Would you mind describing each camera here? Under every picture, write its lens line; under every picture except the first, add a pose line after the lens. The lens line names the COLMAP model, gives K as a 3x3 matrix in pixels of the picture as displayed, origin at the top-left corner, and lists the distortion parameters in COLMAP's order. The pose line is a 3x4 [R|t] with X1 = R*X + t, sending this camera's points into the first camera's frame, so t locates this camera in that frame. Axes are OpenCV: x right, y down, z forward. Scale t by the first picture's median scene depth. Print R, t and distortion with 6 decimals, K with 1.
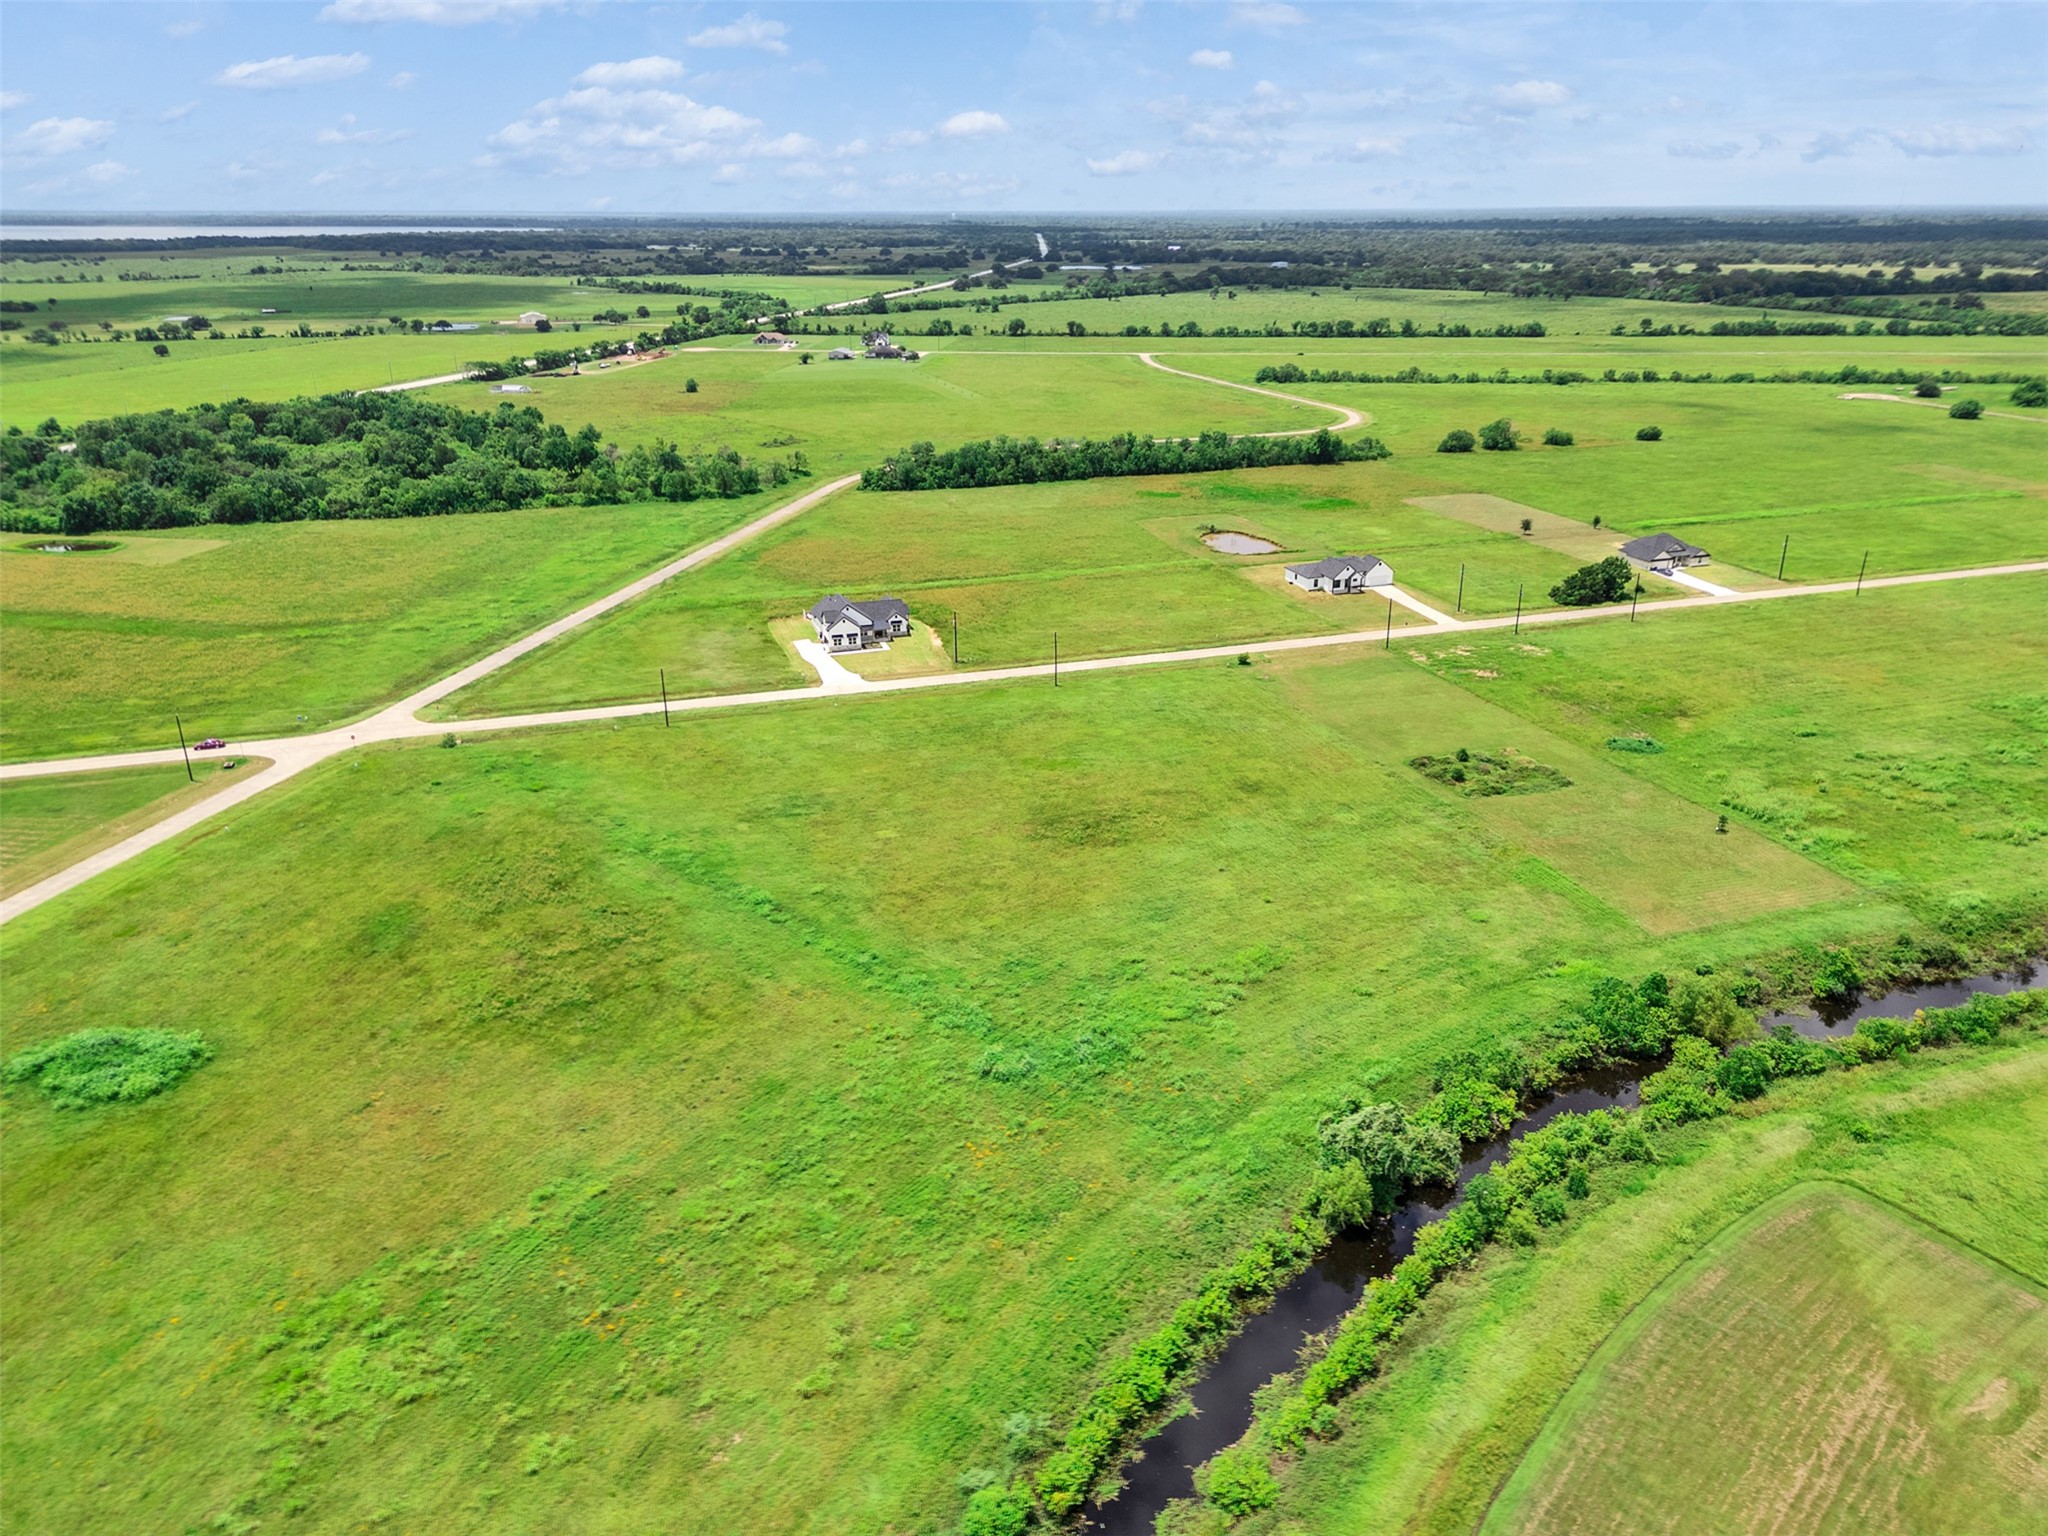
lens RADIAL K [[1425.6, 0, 1025.2], [0, 1425.6, 795.3], [0, 0, 1]] dist [0.073653, -0.076828]
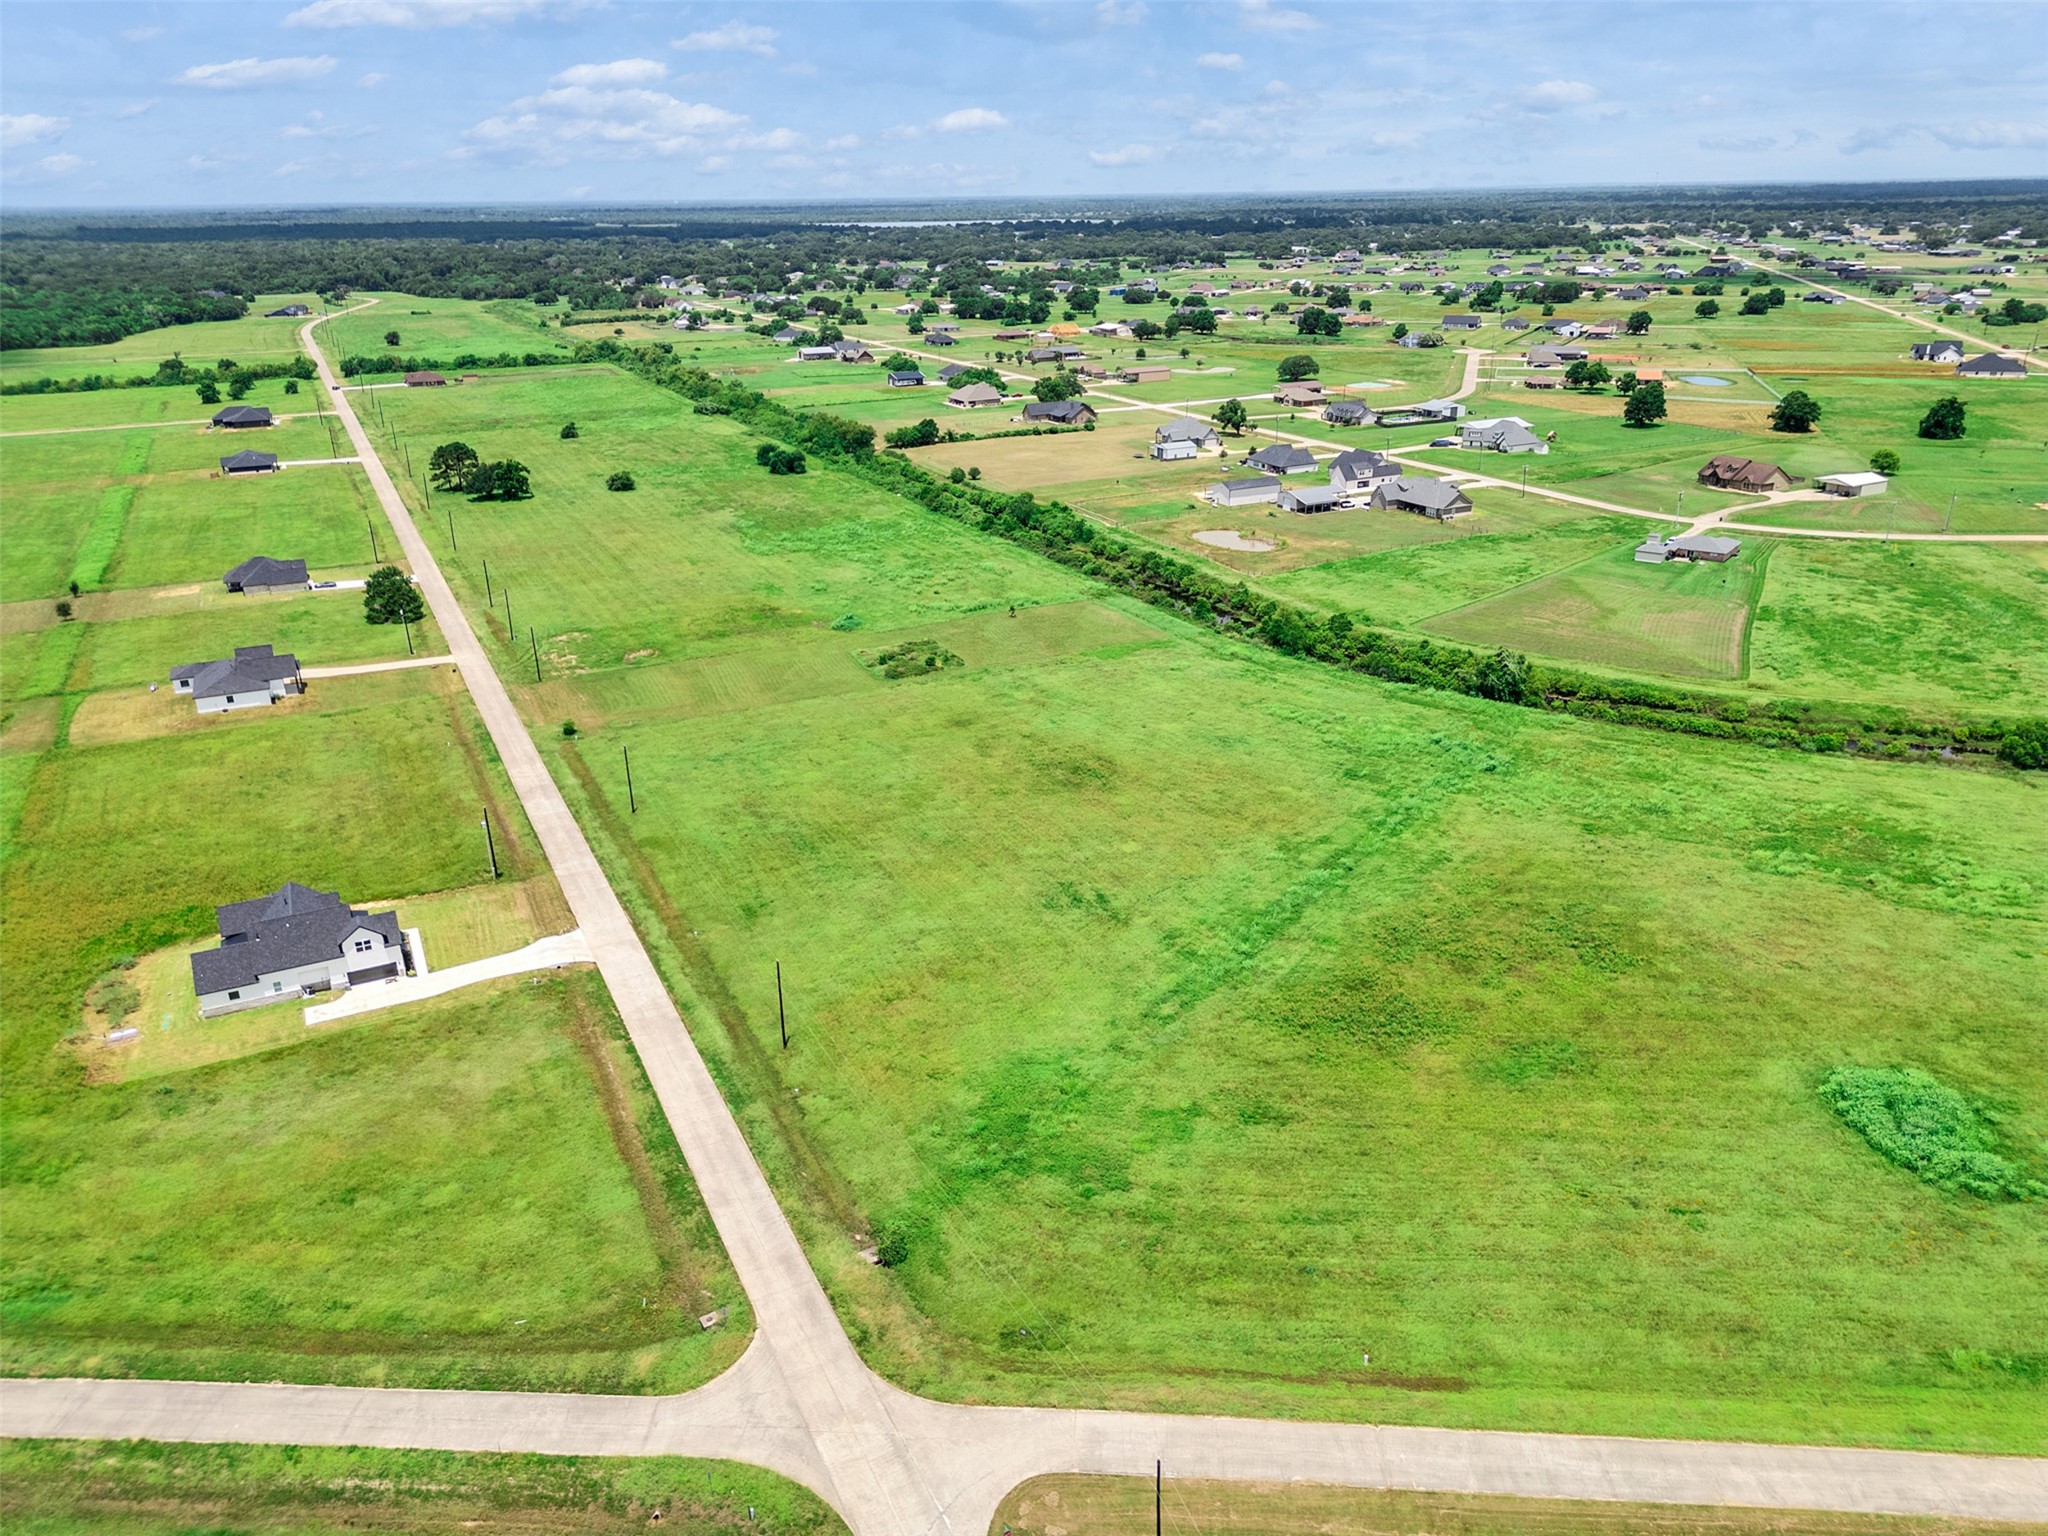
lens RADIAL K [[1425.6, 0, 1025.2], [0, 1425.6, 795.3], [0, 0, 1]] dist [0.073653, -0.076828]
pose [[-0.156425, -0.376636, 0.913059, -0.587517], [0.388215, 0.826591, 0.407476, -0.260022], [-0.908196, 0.418203, 0.016916, 0.636462]]
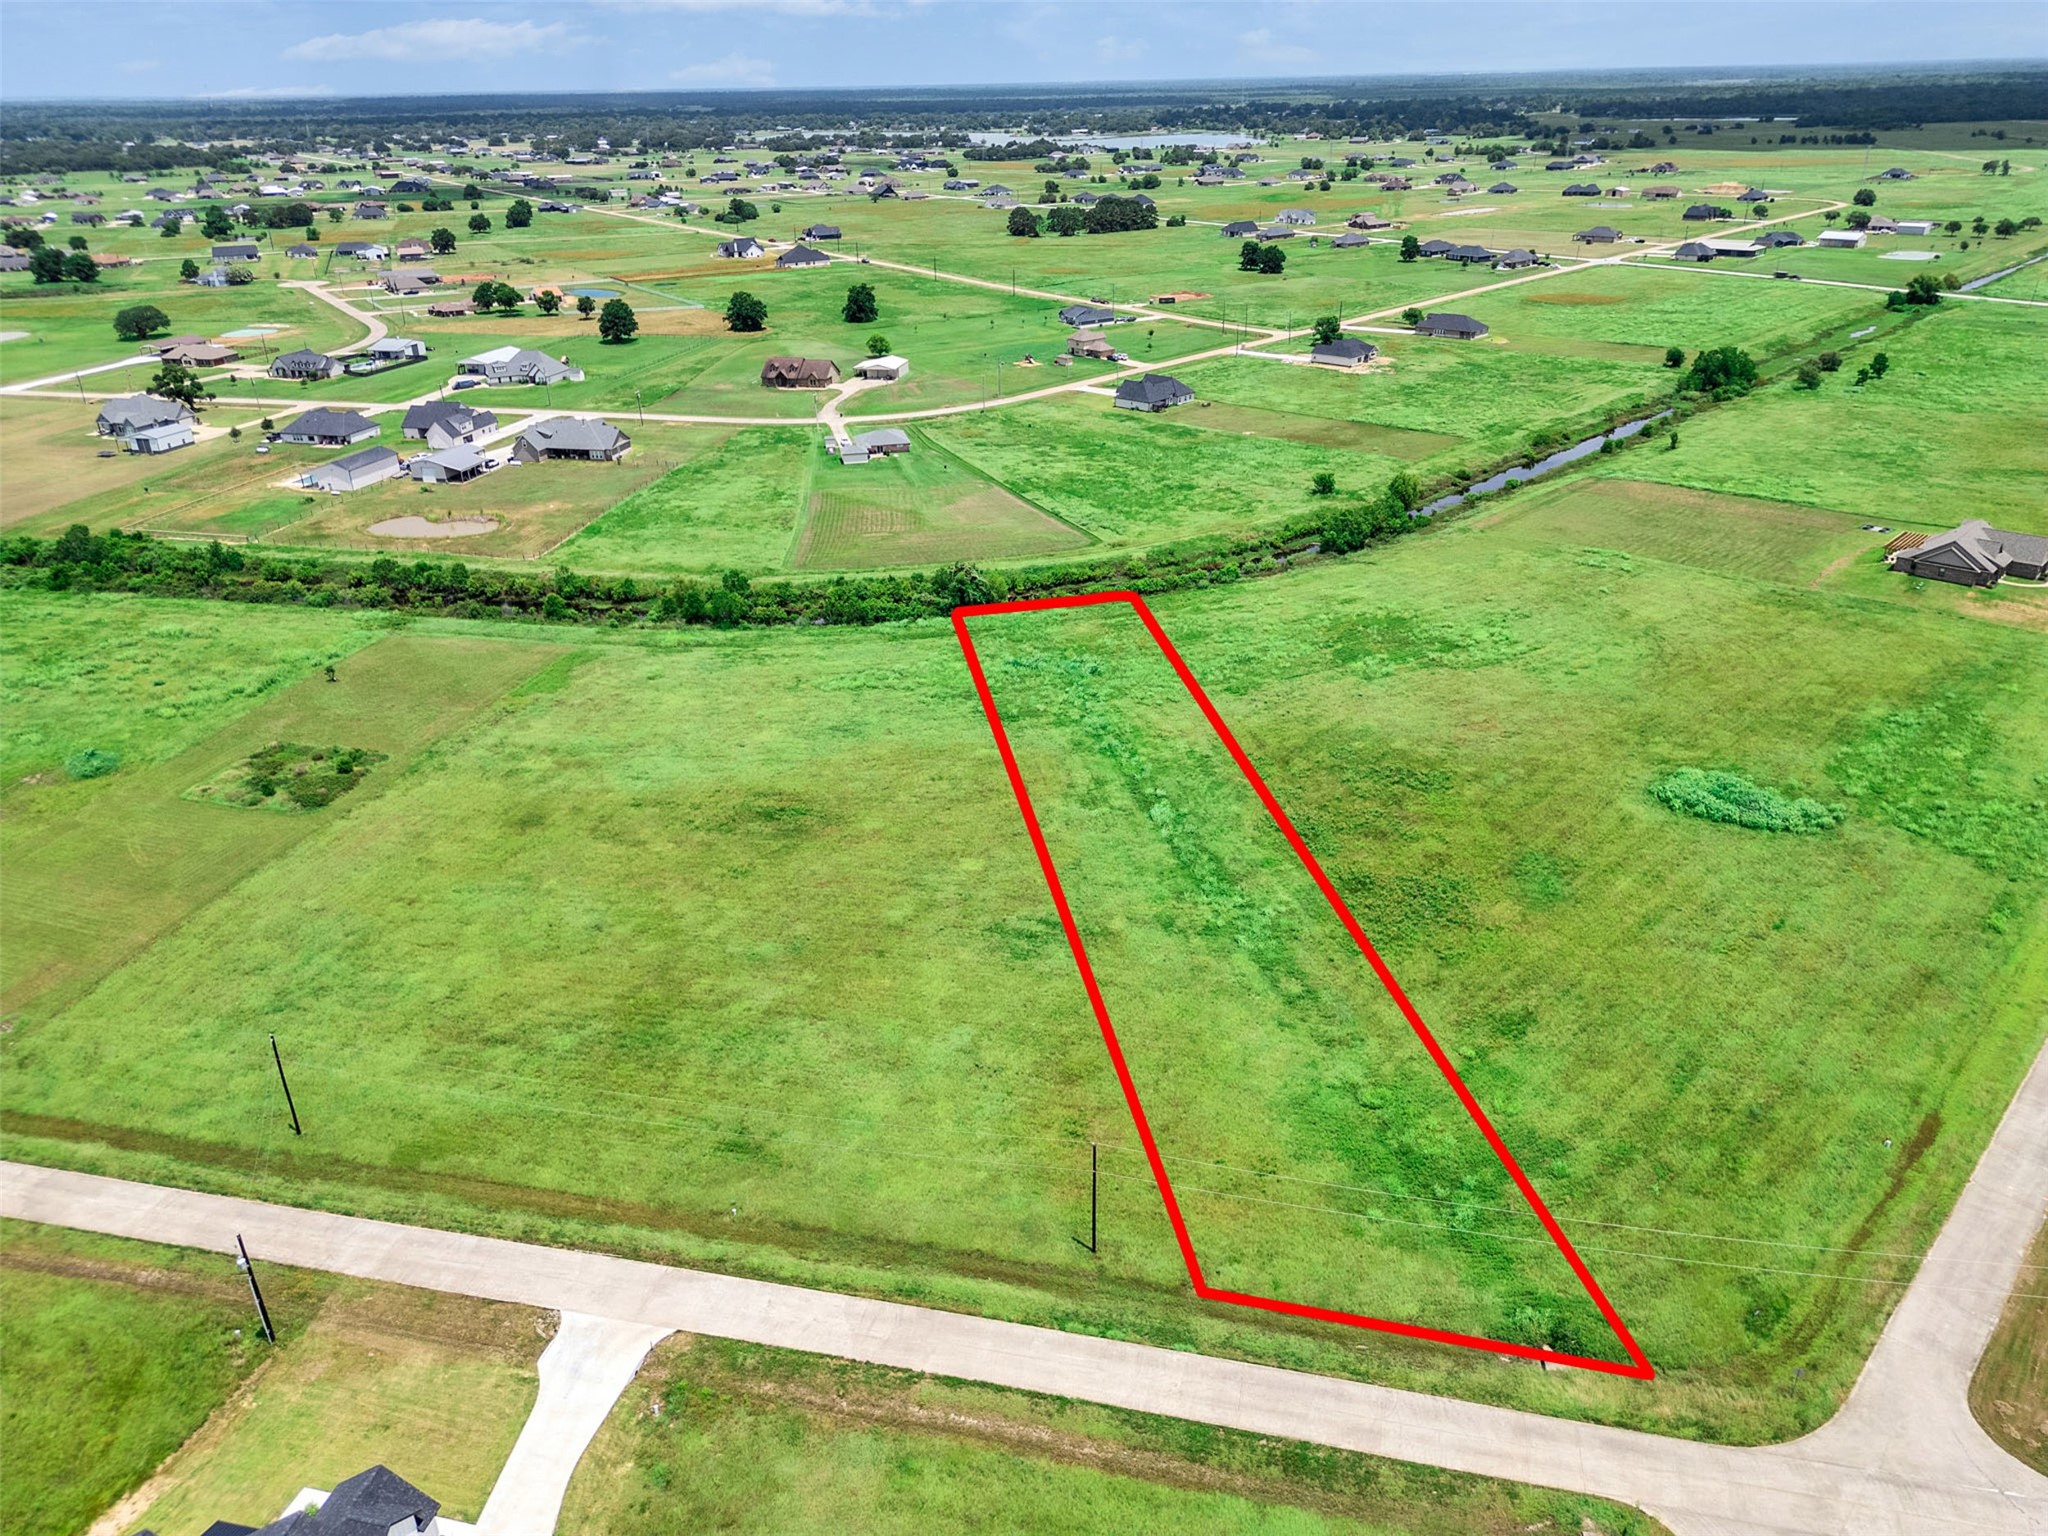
lens RADIAL K [[1425.6, 0, 1025.2], [0, 1425.6, 795.3], [0, 0, 1]] dist [0.073653, -0.076828]
pose [[-0.859831, -0.209180, 0.465762, -0.309781], [0.214101, 0.680433, 0.700836, -0.352089], [-0.463521, 0.702321, -0.540272, 0.863375]]
